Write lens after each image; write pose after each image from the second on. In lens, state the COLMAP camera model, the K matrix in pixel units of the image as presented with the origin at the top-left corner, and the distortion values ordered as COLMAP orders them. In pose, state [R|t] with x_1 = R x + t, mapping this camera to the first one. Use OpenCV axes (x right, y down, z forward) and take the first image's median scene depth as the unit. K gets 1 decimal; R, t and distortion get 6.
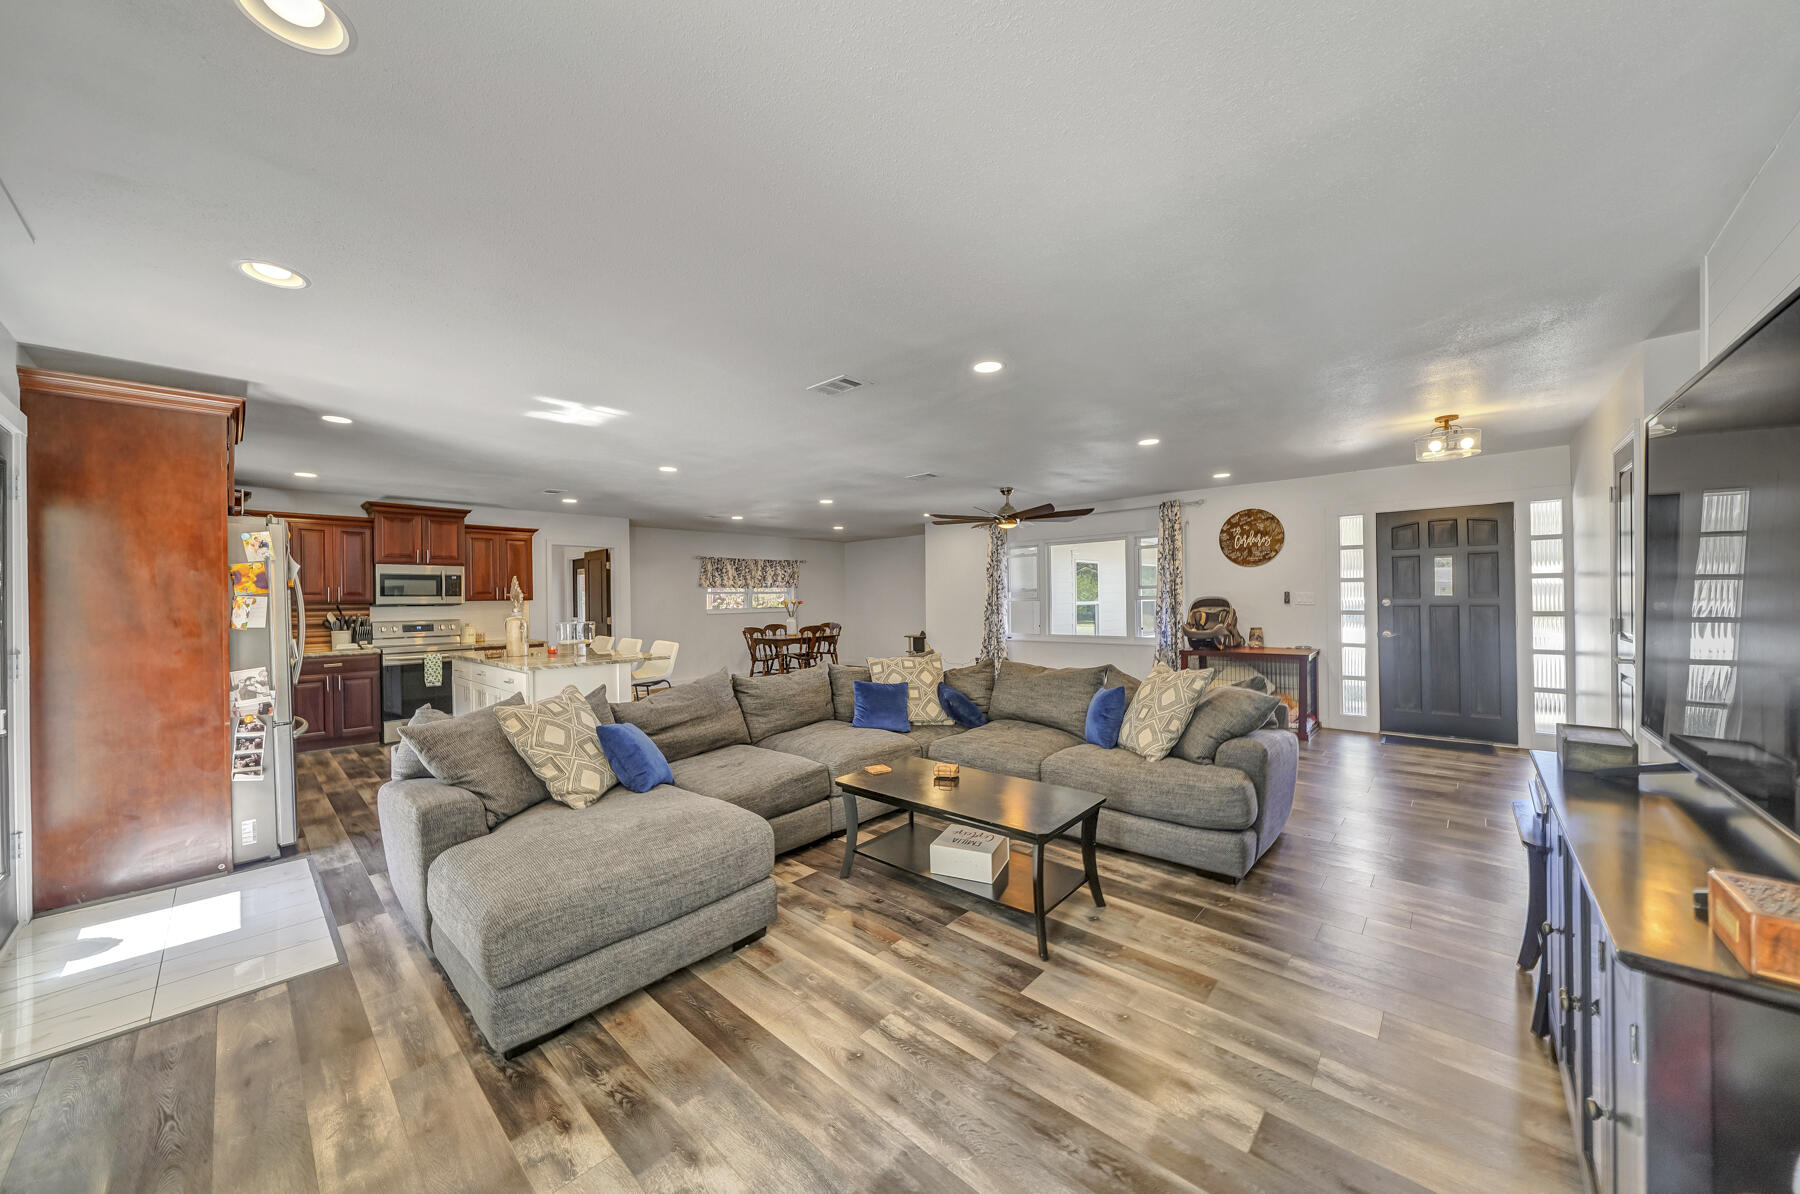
lens RADIAL K [[625.6, 0, 888.9], [0, 625.6, 600.0], [0, 0, 1]] dist [-0.000963, -0.000040]
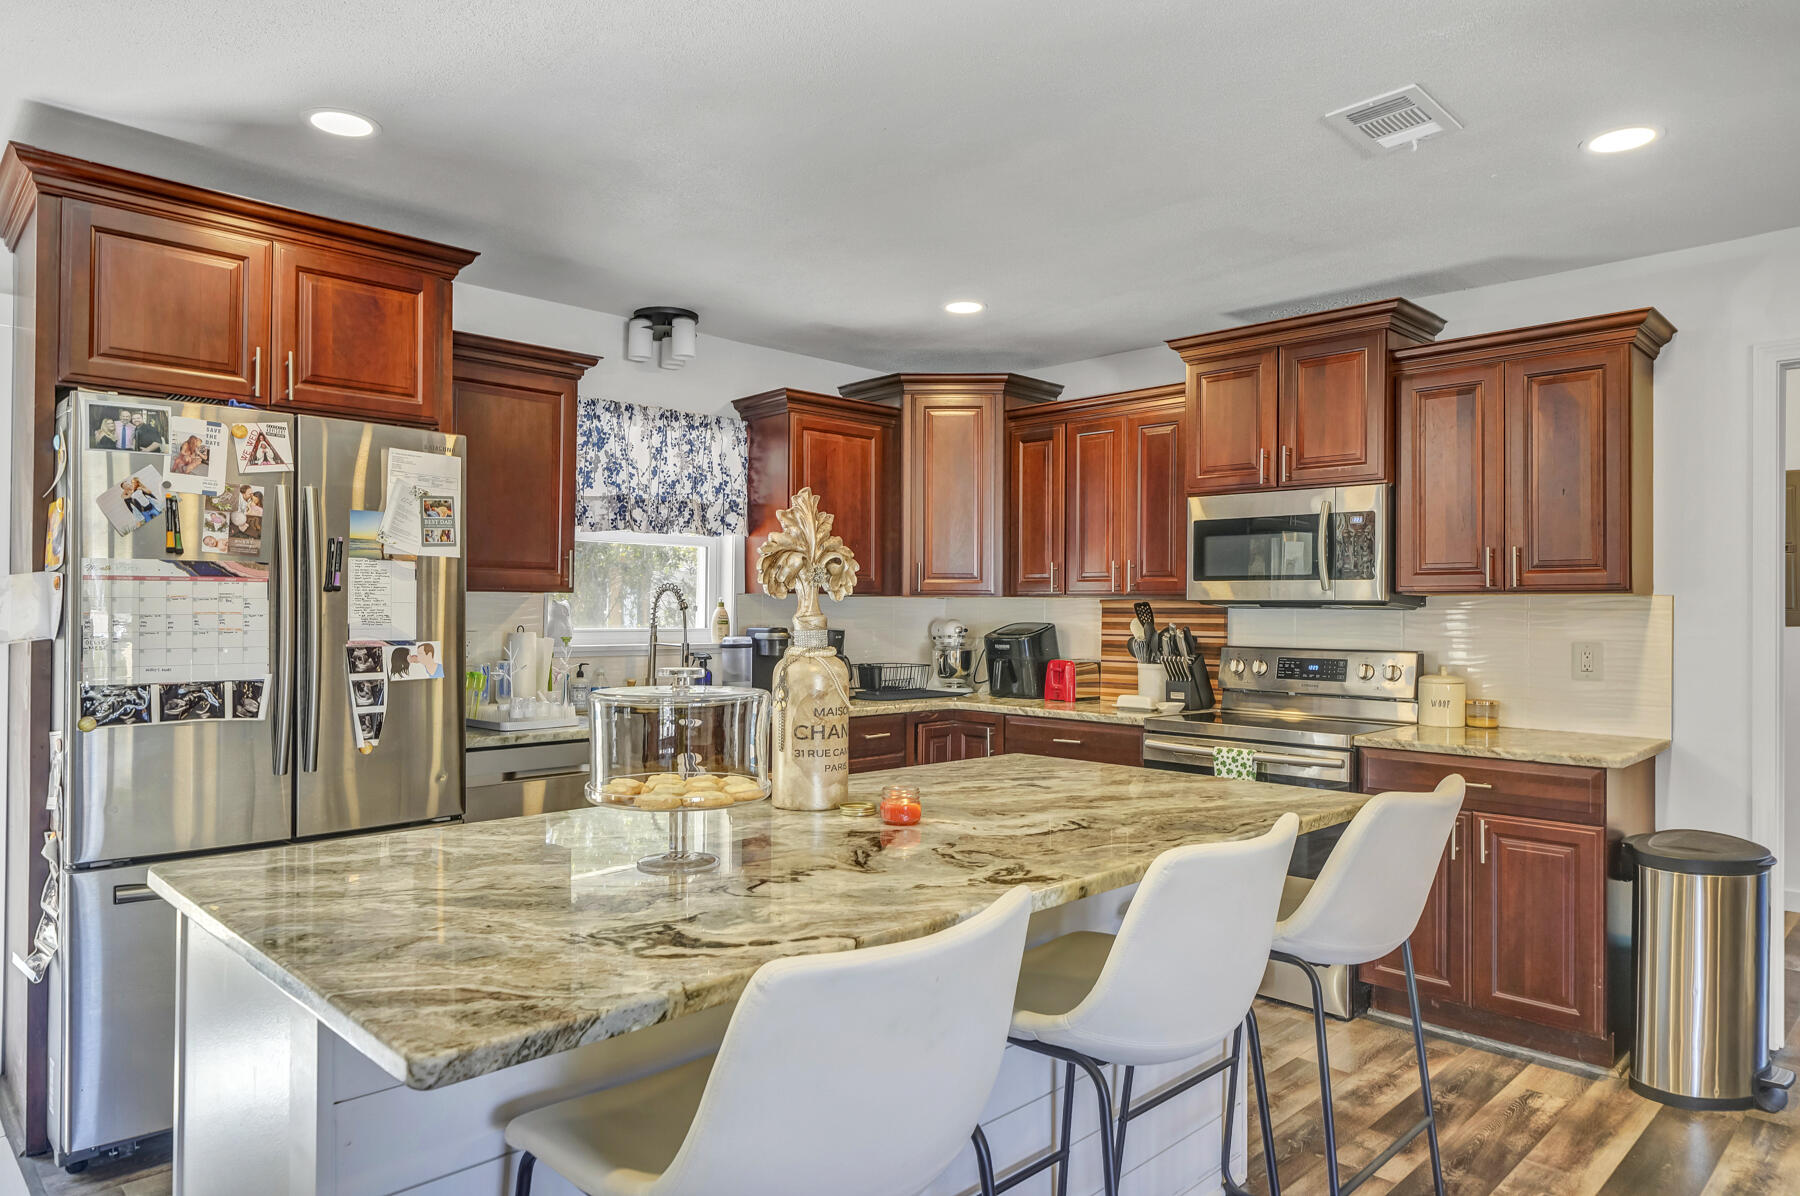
lens RADIAL K [[1113.3, 0, 885.9], [0, 1113.3, 600.6], [0, 0, 1]] dist [-0.000220, 0.000467]
pose [[-0.037461, 0.006419, -0.999277, -0.105482], [-0.008023, 0.999945, 0.006724, 0.002898], [0.999266, 0.008269, -0.037408, 0.749030]]
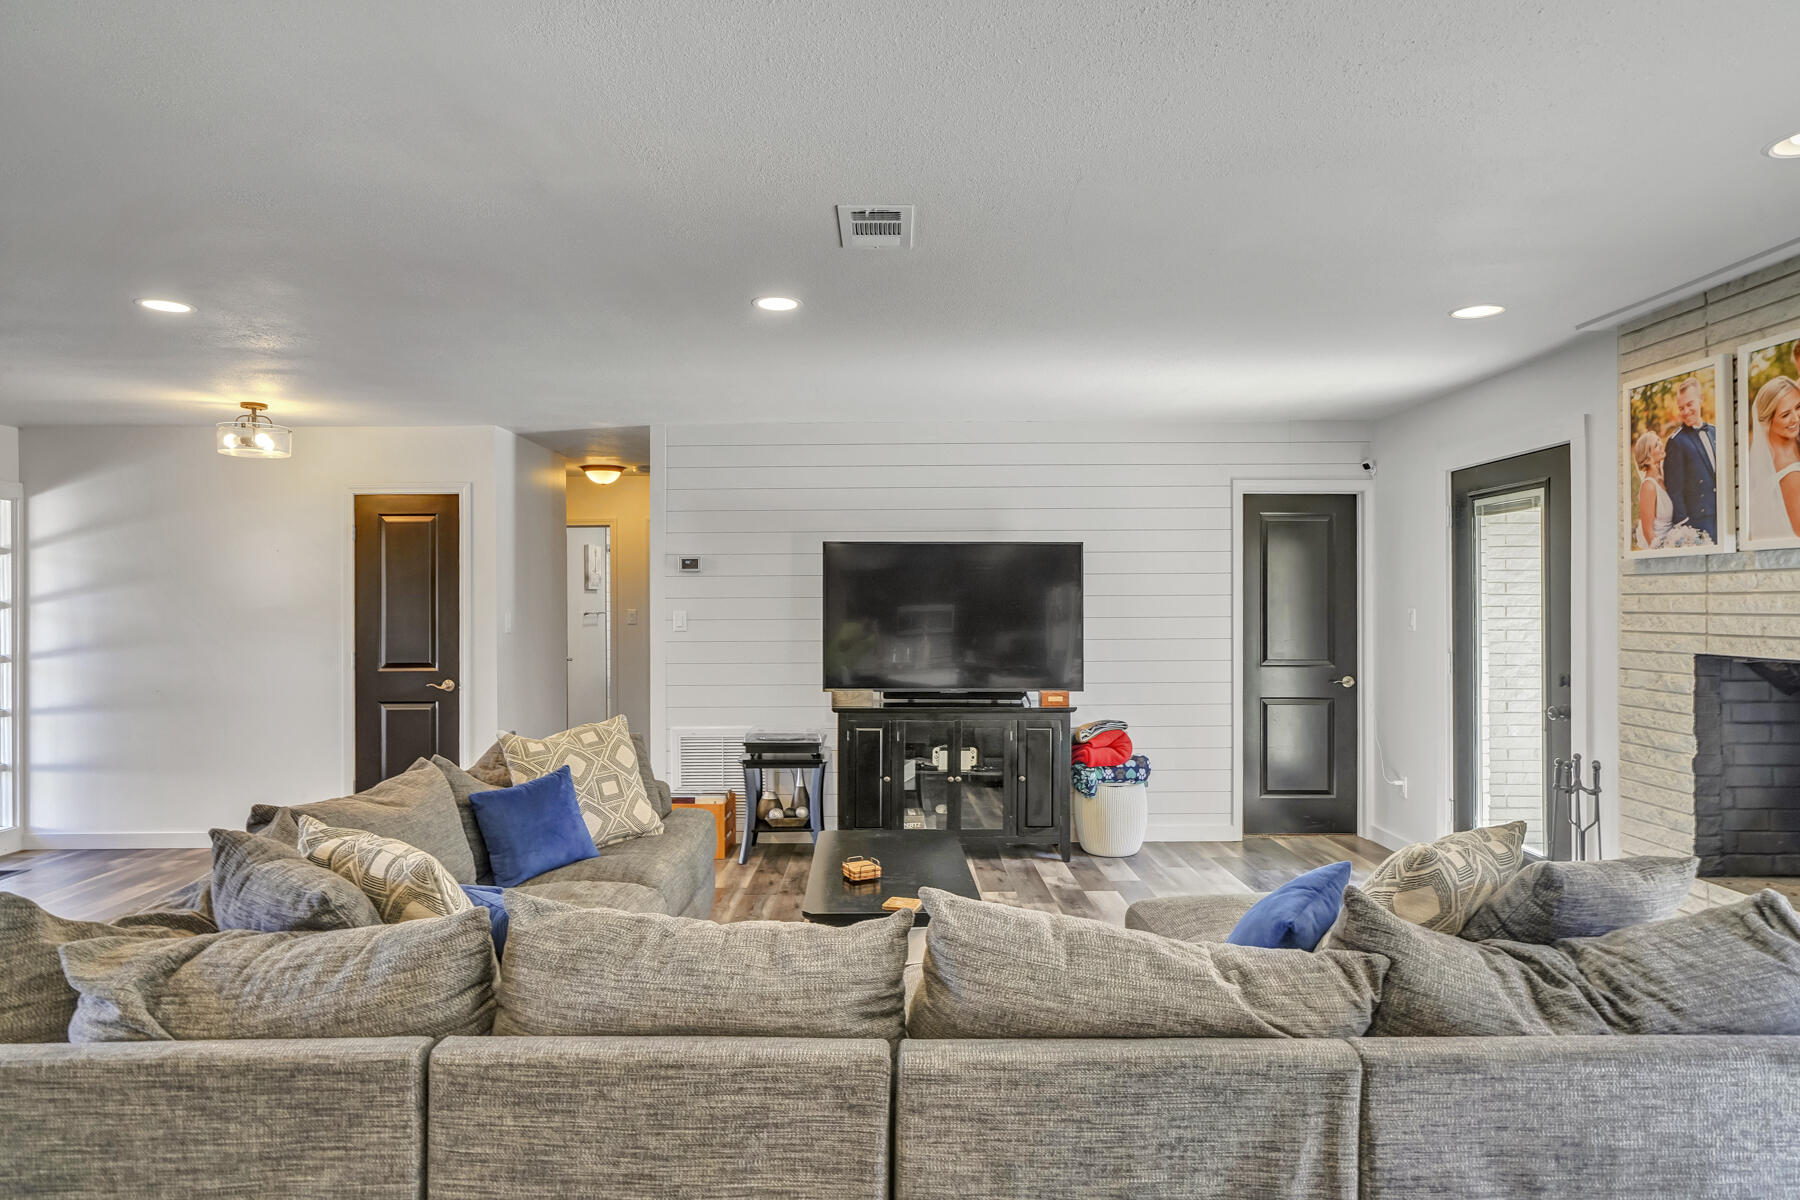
lens RADIAL K [[992.9, 0, 891.7], [0, 992.9, 604.4], [0, 0, 1]] dist [-0.001184, 0.000334]
pose [[-0.687742, 0.017878, 0.725735, -0.328014], [0.017445, 0.999815, -0.008098, -0.009667], [-0.725745, 0.007091, -0.687927, 0.749273]]
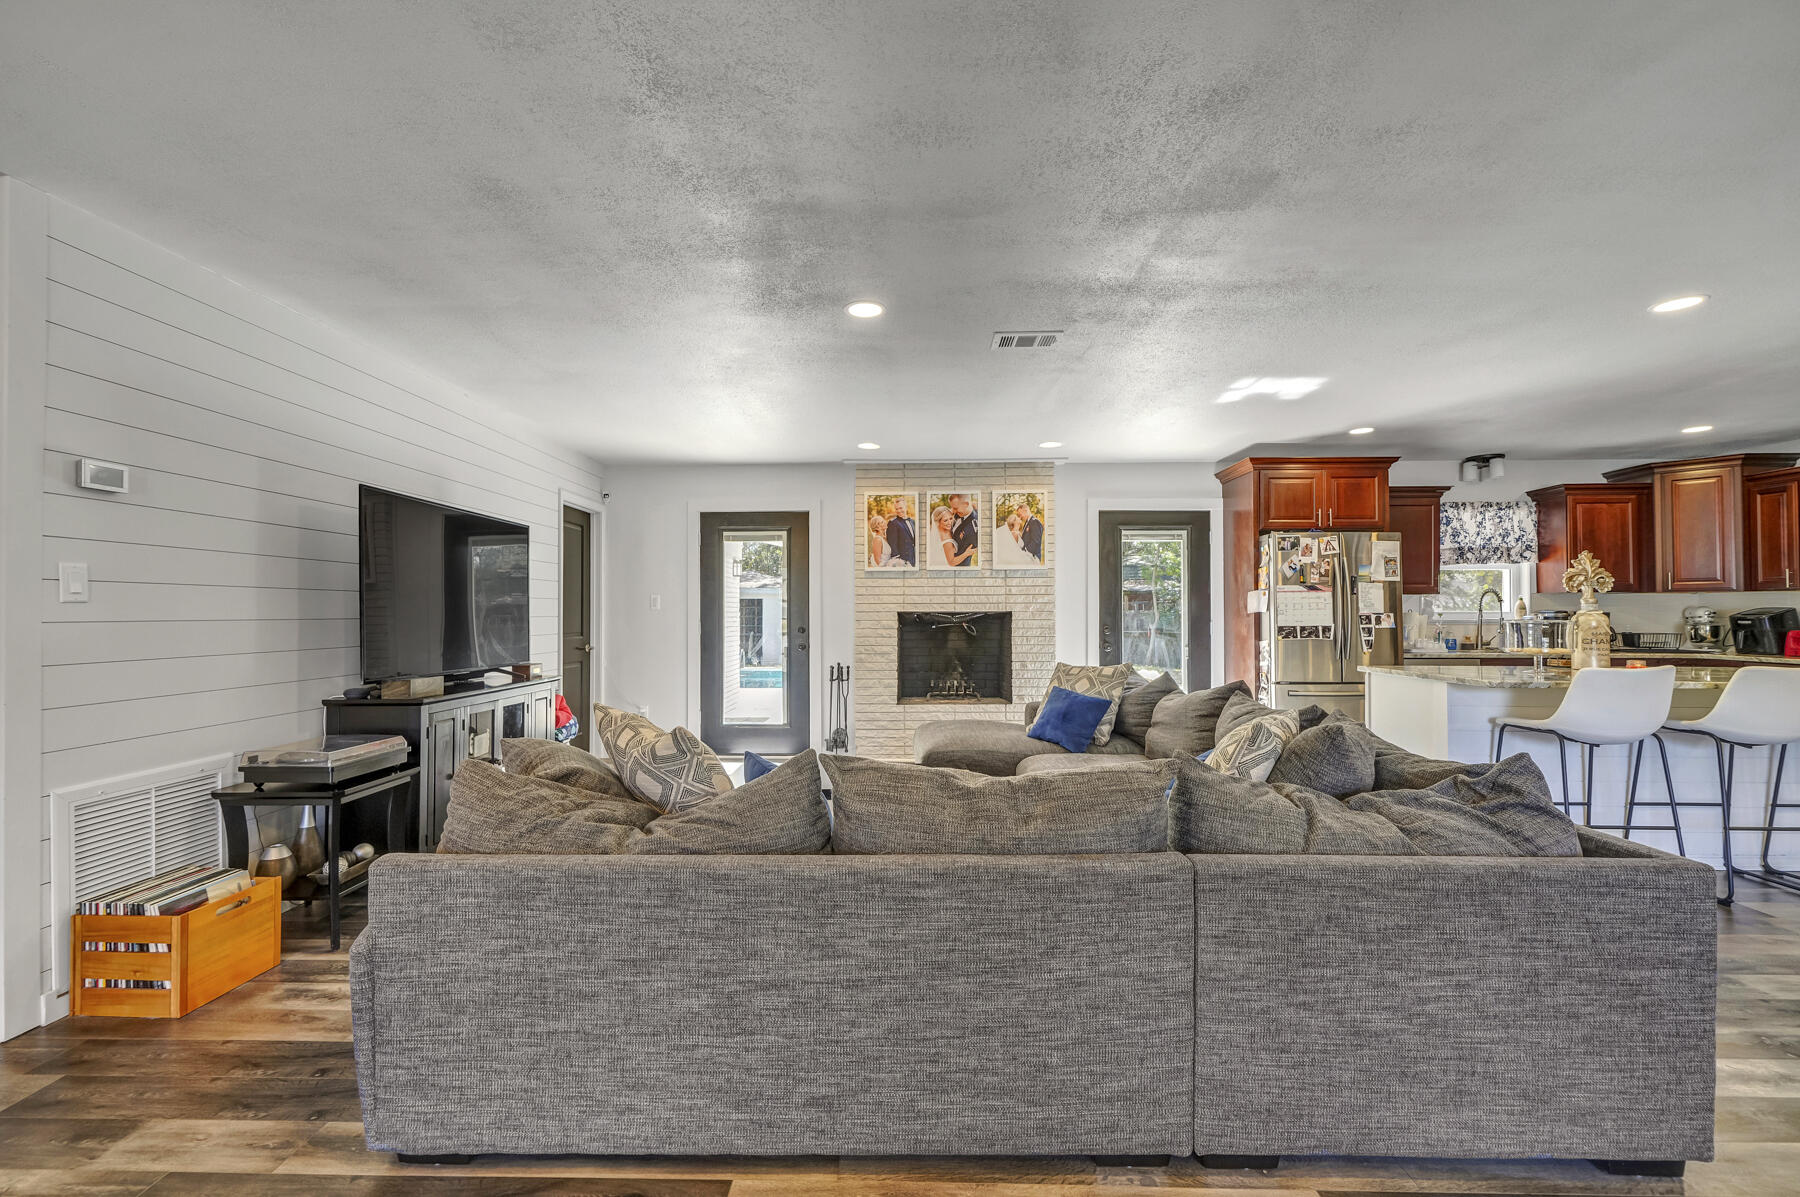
lens RADIAL K [[759.1, 0, 889.4], [0, 759.1, 600.9], [0, 0, 1]] dist [-0.001076, -0.000427]
pose [[-0.744003, 0.006333, -0.668147, 0.361771], [0.010812, 0.999938, -0.002562, 0.006995], [0.668089, -0.009131, -0.744025, 0.789445]]
